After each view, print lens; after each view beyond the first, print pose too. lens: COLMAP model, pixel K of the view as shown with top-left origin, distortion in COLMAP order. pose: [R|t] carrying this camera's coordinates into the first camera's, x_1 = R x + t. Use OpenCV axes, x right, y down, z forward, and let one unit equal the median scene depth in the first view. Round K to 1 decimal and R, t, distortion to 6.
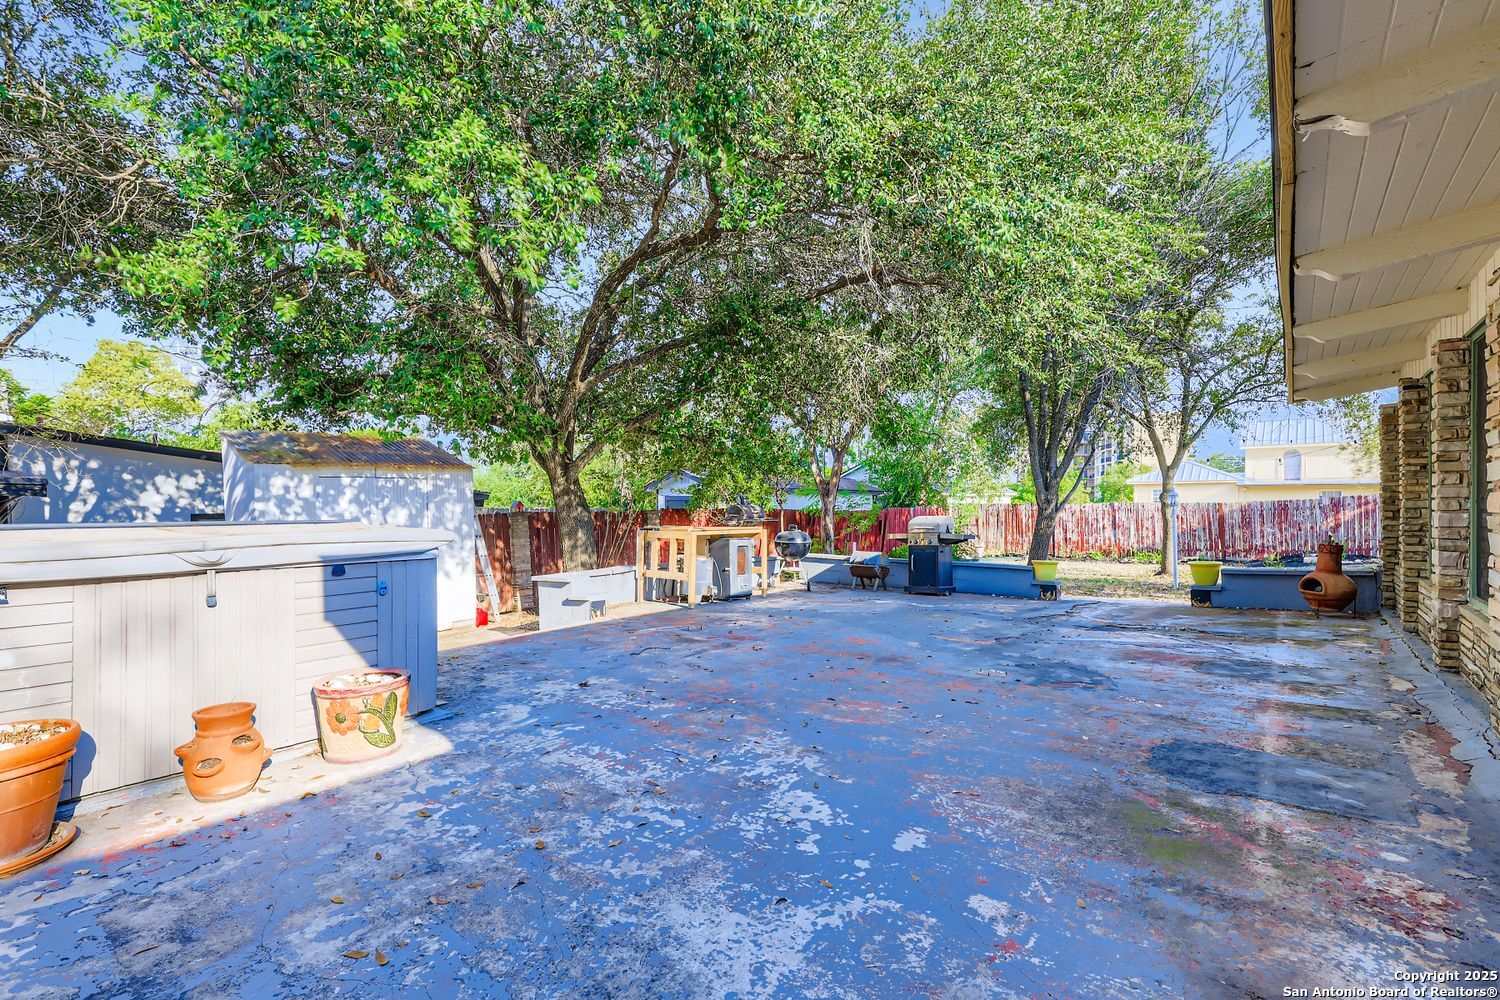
lens RADIAL K [[682.3, 0, 754.2], [0, 682.3, 504.7], [0, 0, 1]] dist [0.005745, -0.000938]
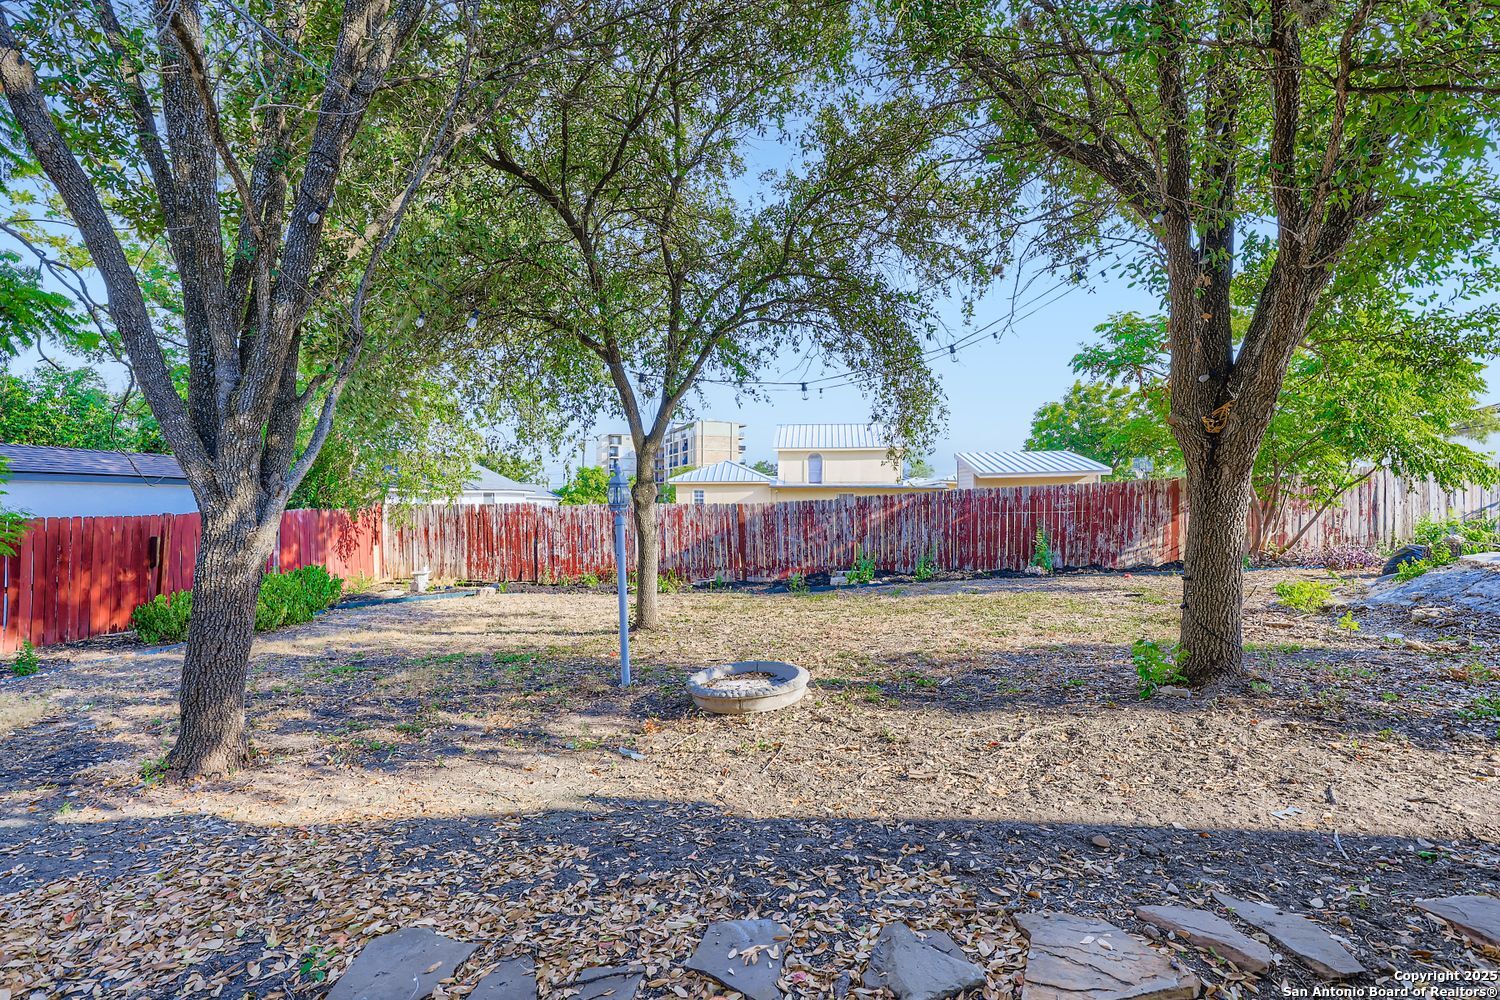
lens RADIAL K [[682.3, 0, 749.3], [0, 682.3, 502.1], [0, 0, 1]] dist [0.005745, -0.000938]
pose [[0.841117, 0.006492, 0.540814, 0.303768], [-0.002000, 0.999958, -0.008892, 0.002139], [-0.540849, 0.006398, 0.841095, 0.392688]]
